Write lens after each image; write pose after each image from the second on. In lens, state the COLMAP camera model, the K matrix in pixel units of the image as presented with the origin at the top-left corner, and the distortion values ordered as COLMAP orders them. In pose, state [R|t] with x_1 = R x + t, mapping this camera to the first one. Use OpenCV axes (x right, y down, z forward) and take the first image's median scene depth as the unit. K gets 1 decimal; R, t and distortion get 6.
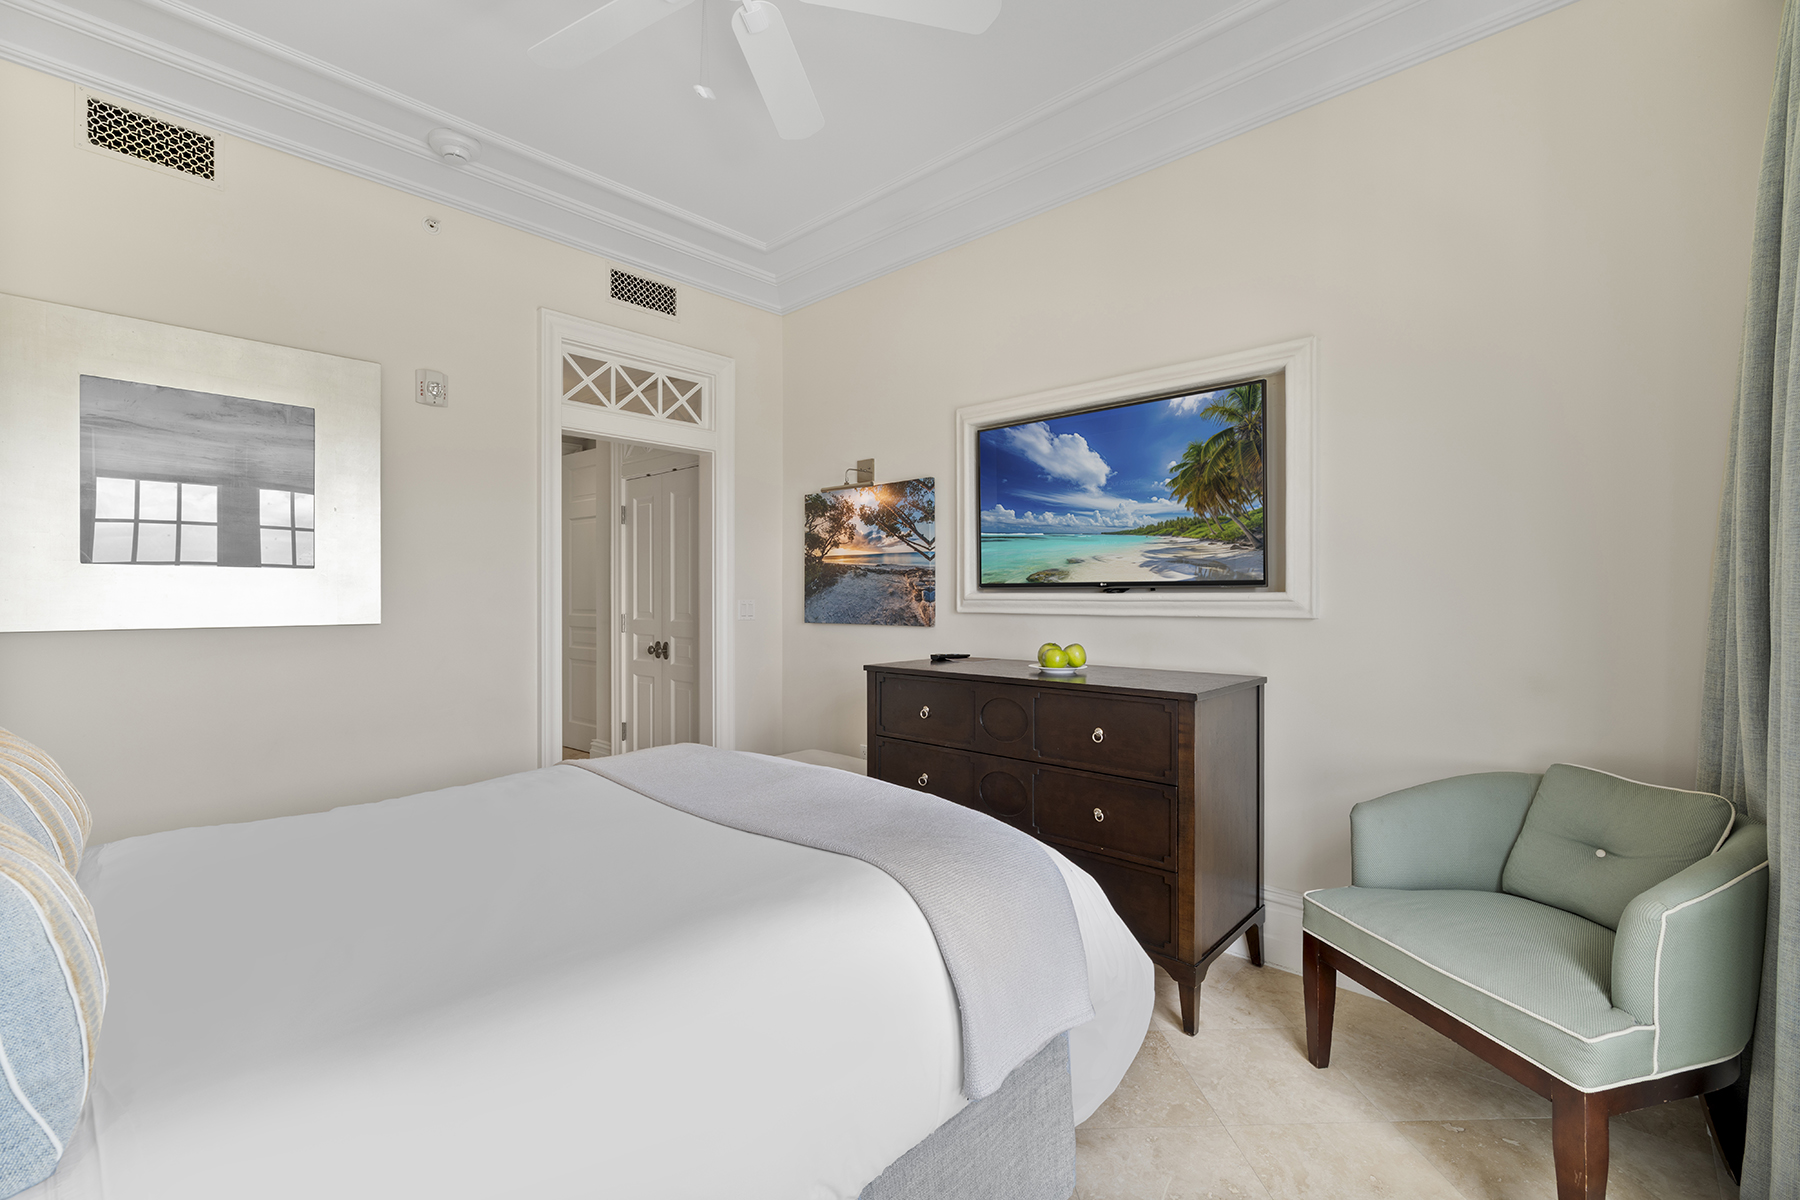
lens RADIAL K [[776.8, 0, 899.5], [0, 776.8, 584.8], [0, 0, 1]] dist [0.001874, 0.000350]
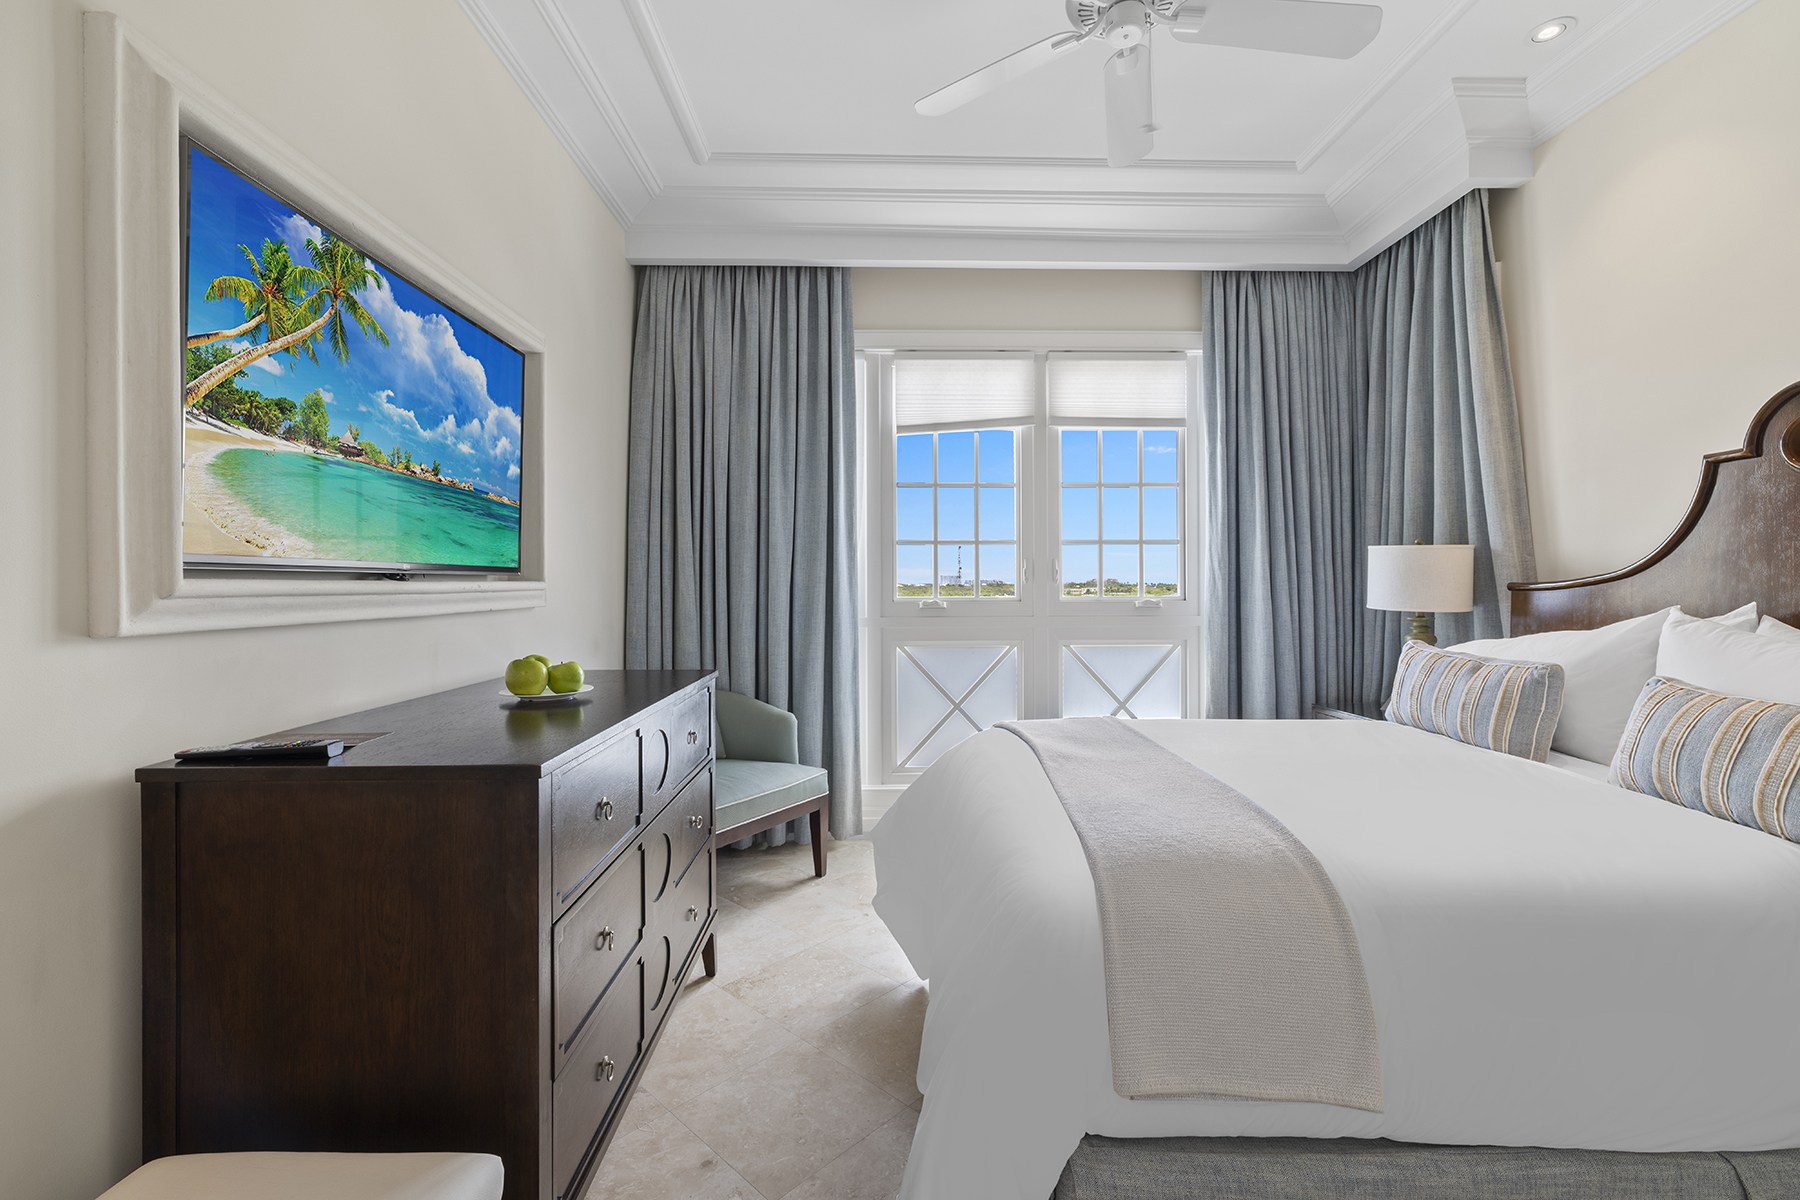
lens RADIAL K [[776.8, 0, 899.5], [0, 776.8, 584.8], [0, 0, 1]] dist [0.001874, 0.000350]
pose [[-0.691251, 0.001221, 0.722614, -0.513692], [-0.005836, 0.999957, -0.007272, 0.017893], [-0.722591, -0.009244, -0.691214, 1.305422]]
